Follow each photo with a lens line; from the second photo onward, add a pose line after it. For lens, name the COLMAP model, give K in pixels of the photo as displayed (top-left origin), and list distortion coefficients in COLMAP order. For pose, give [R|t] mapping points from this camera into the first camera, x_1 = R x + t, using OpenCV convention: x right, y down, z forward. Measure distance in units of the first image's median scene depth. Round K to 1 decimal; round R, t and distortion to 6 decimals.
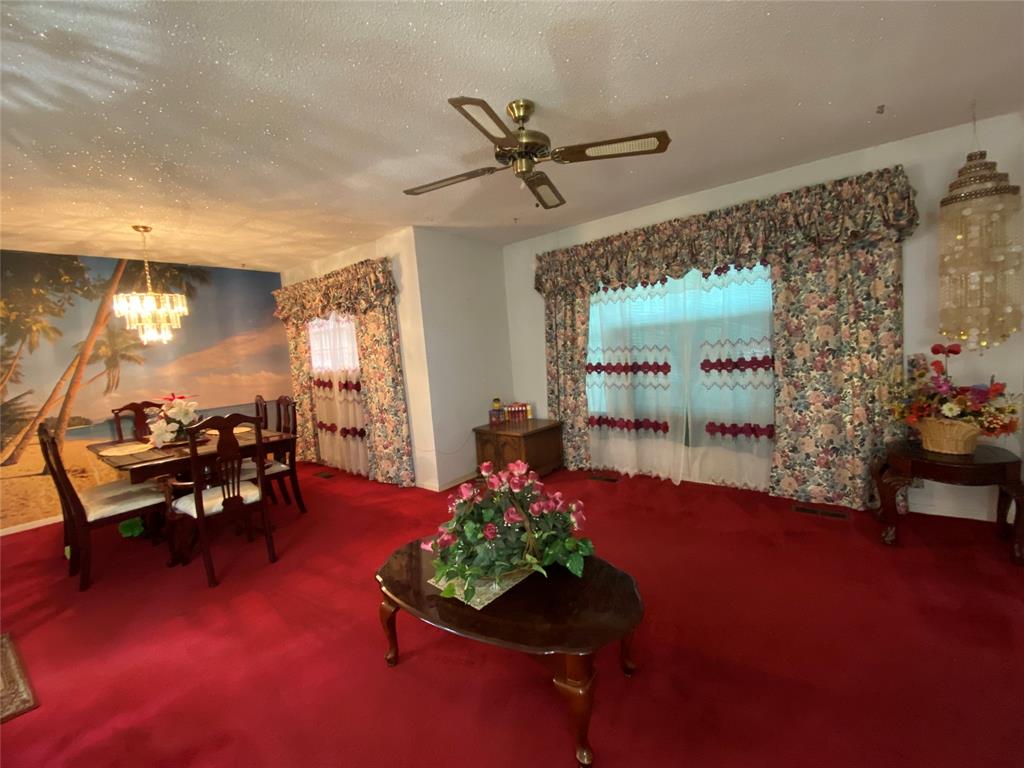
lens RADIAL K [[408.1, 0, 515.9], [0, 408.1, 384.3], [0, 0, 1]] dist [0.039090, -0.036480]
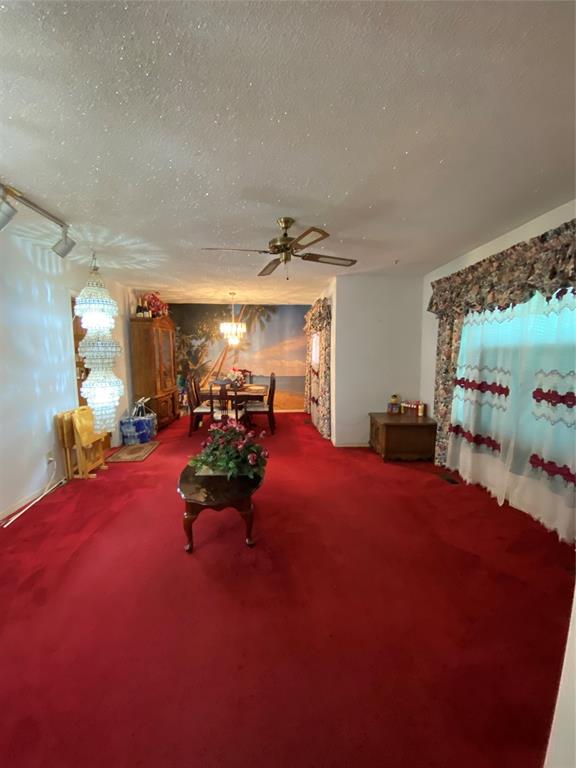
lens RADIAL K [[306.1, 0, 285.1], [0, 306.1, 386.7], [0, 0, 1]] dist [0.039090, -0.036480]
pose [[0.653220, 0.147621, -0.742638, 0.533334], [-0.107666, 0.988953, 0.101881, -0.064722], [0.749474, 0.013406, 0.661898, 0.078964]]
